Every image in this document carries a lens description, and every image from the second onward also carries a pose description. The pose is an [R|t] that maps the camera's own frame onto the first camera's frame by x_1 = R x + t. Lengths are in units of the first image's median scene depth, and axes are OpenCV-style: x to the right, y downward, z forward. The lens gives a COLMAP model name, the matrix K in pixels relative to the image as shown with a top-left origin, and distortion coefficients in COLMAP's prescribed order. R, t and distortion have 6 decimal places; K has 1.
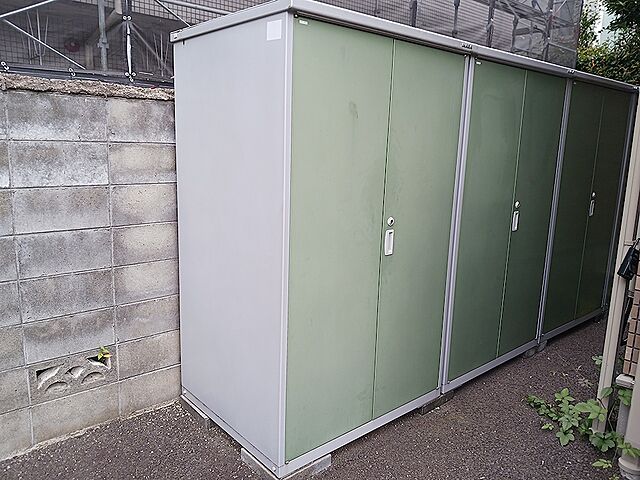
lens RADIAL K [[502.0, 0, 318.6], [0, 502.0, 238.8], [0, 0, 1]] dist [0.000892, -0.002005]
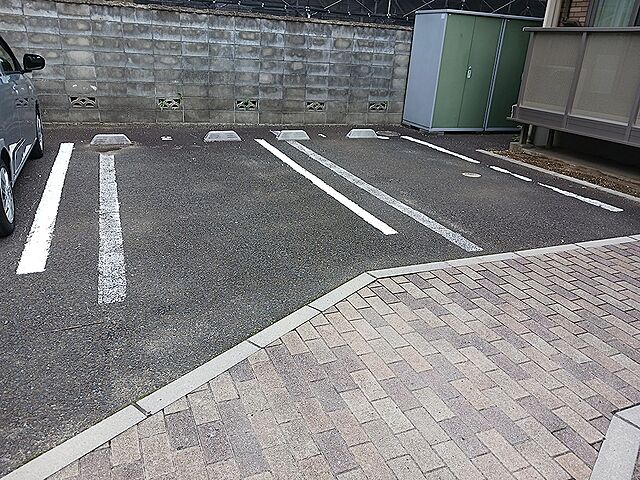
lens RADIAL K [[502.0, 0, 322.8], [0, 502.0, 240.2], [0, 0, 1]] dist [0.000892, -0.002005]
pose [[0.948717, 0.143035, -0.281917, 0.324786], [-0.094123, 0.979146, 0.180039, 0.611033], [0.301790, -0.144271, 0.942395, -2.818984]]
